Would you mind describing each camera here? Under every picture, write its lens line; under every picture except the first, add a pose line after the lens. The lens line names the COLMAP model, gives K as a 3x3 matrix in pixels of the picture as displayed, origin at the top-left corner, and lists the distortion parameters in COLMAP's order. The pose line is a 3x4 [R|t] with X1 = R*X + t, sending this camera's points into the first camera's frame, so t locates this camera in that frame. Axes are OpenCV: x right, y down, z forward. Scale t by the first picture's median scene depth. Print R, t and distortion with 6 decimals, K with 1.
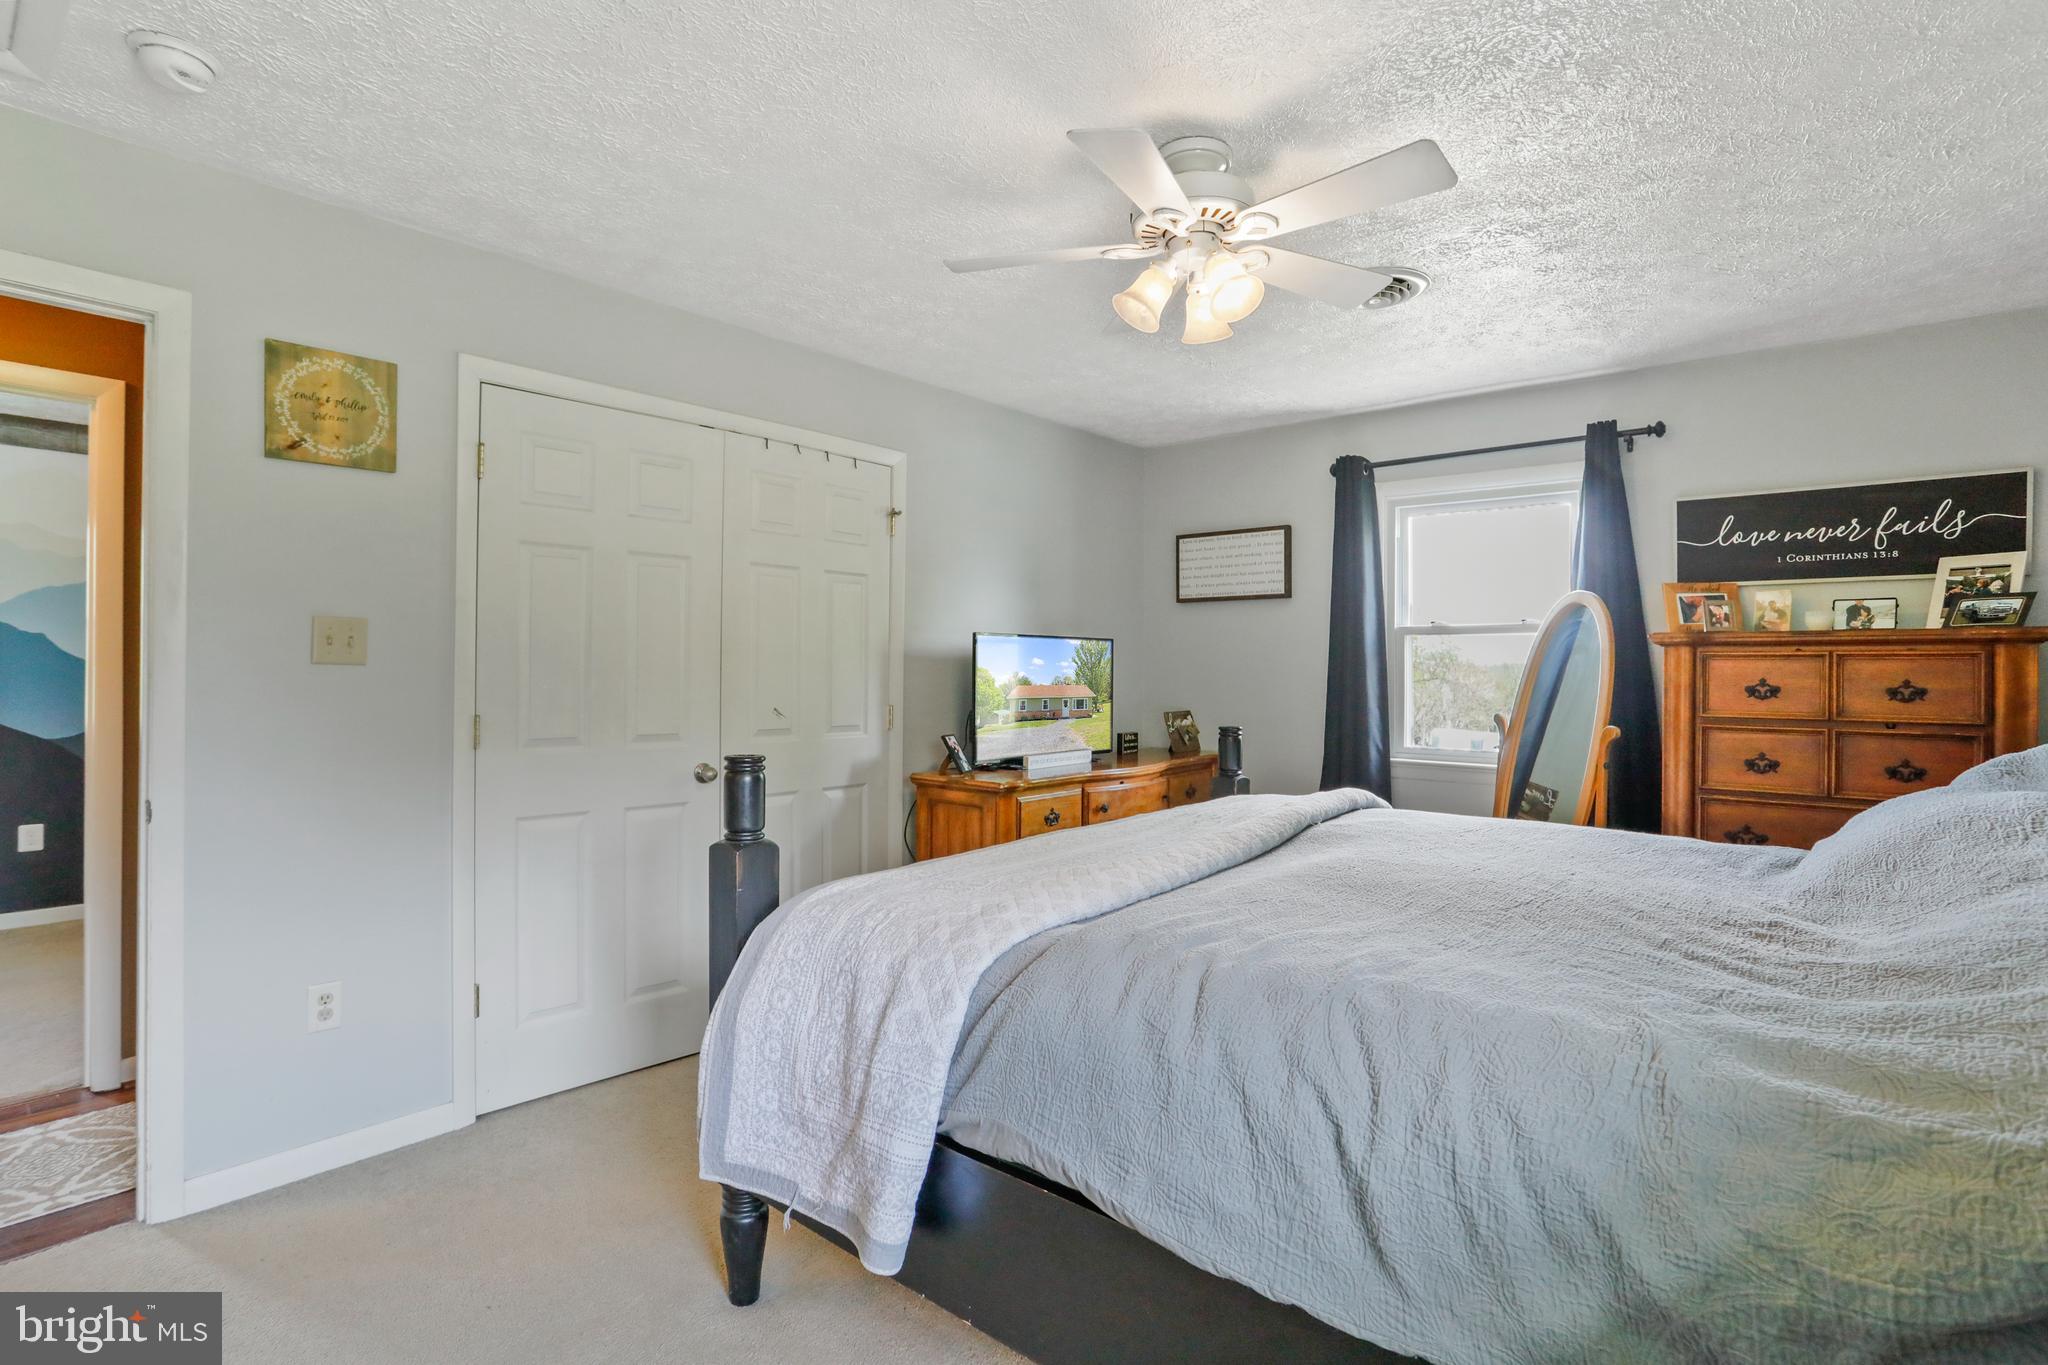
lens RADIAL K [[1009.0, 0, 1019.8], [0, 1009.0, 661.3], [0, 0, 1]] dist [-0.036365, 0.014872]
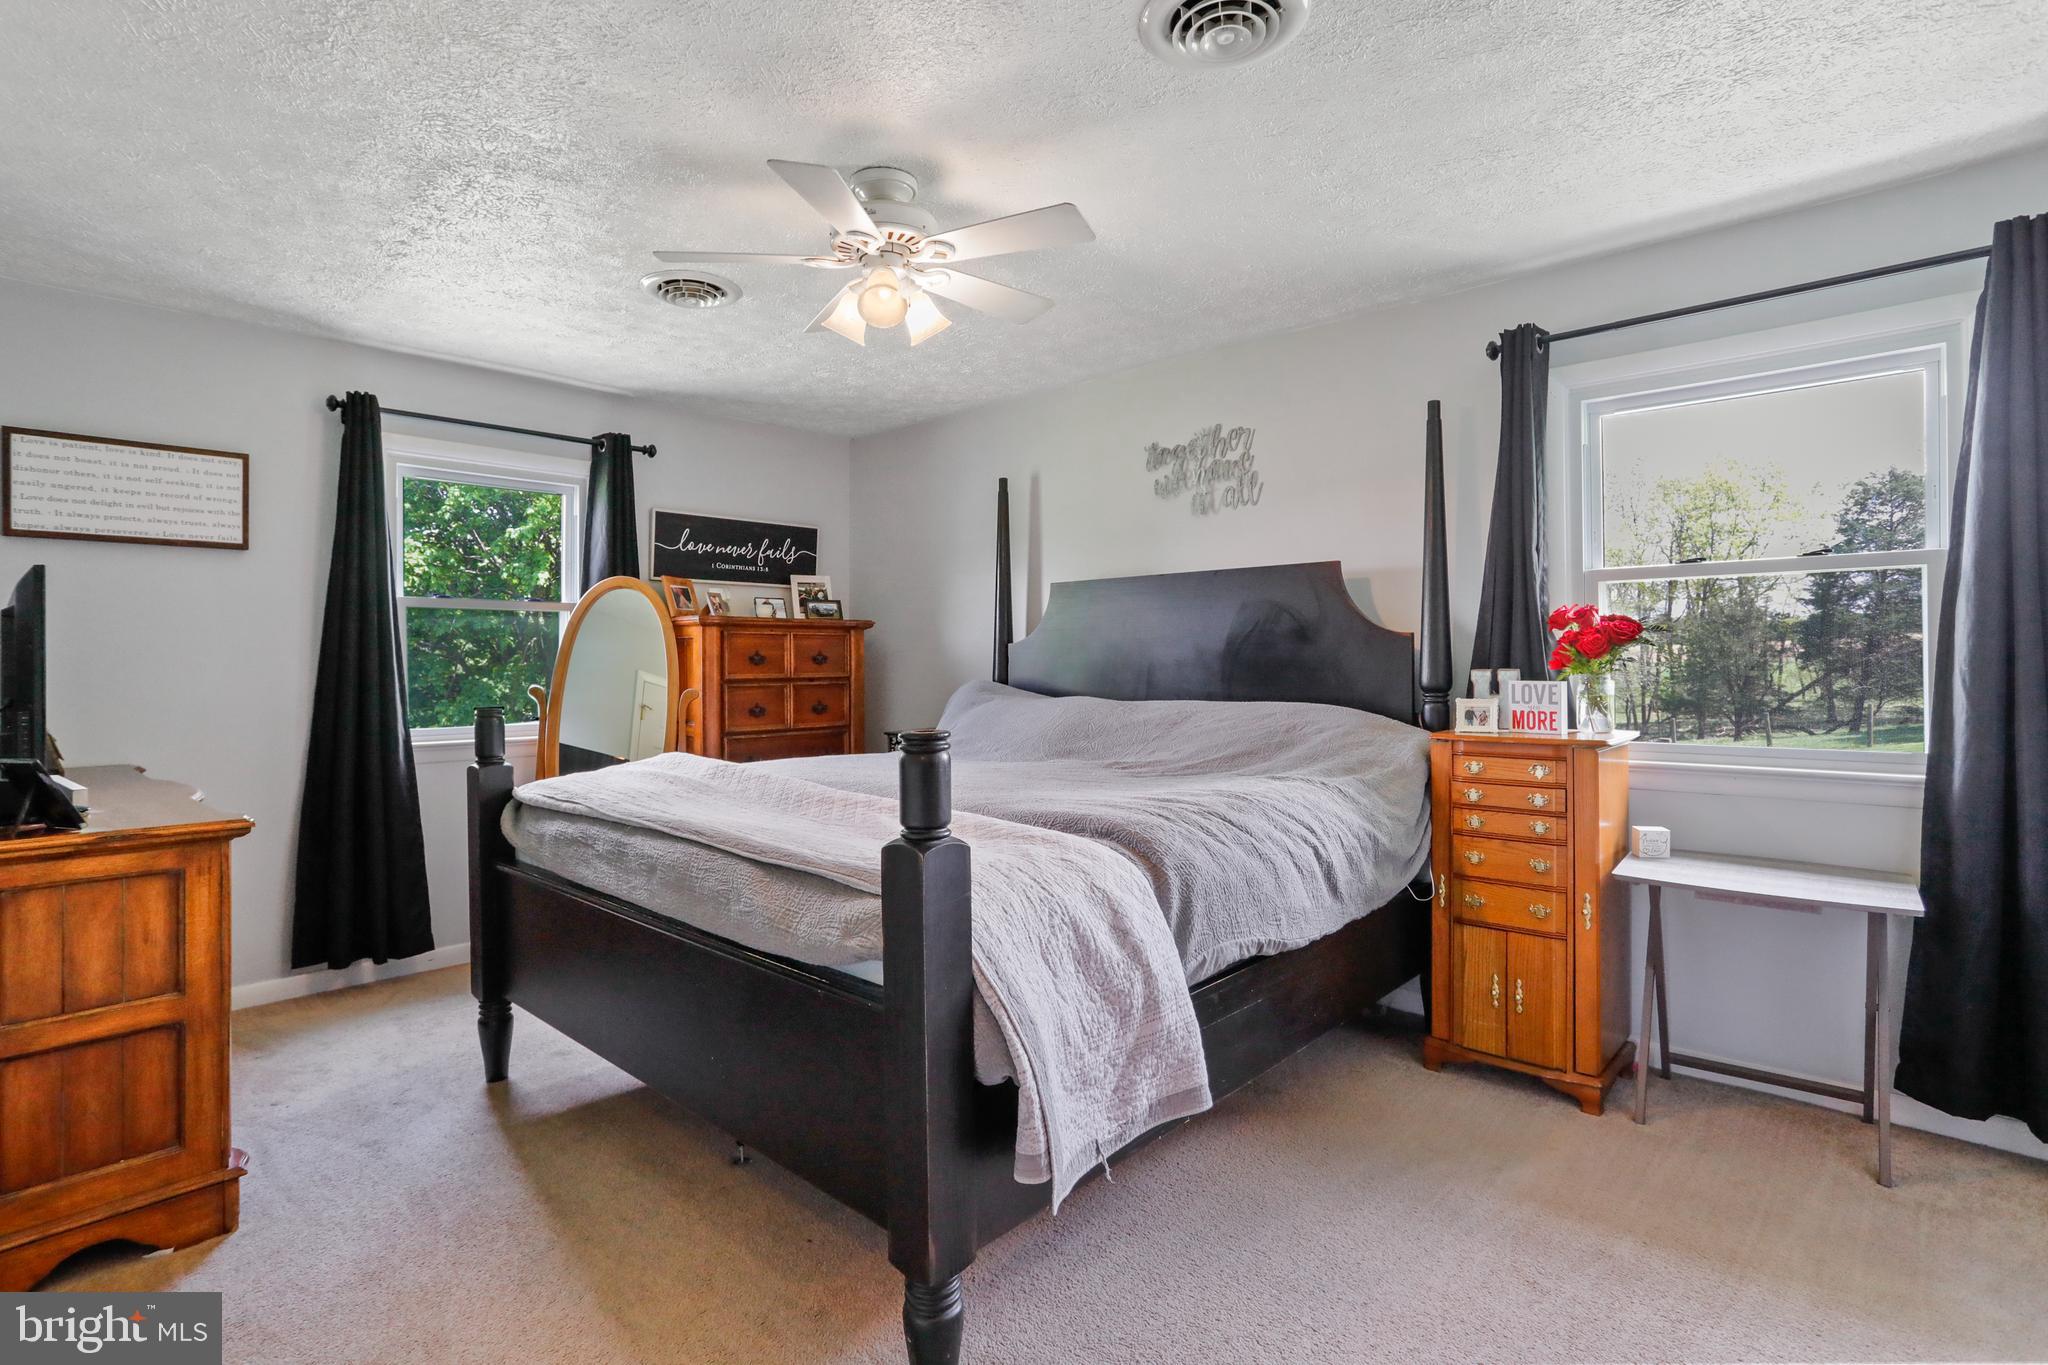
lens RADIAL K [[993.7, 0, 1023.7], [0, 993.7, 645.5], [0, 0, 1]] dist [-0.056352, 0.023723]
pose [[0.027345, 0.003322, 0.999621, -0.613903], [-0.005309, 0.999981, -0.003178, 0.011534], [-0.999612, -0.005220, 0.027362, 0.537511]]
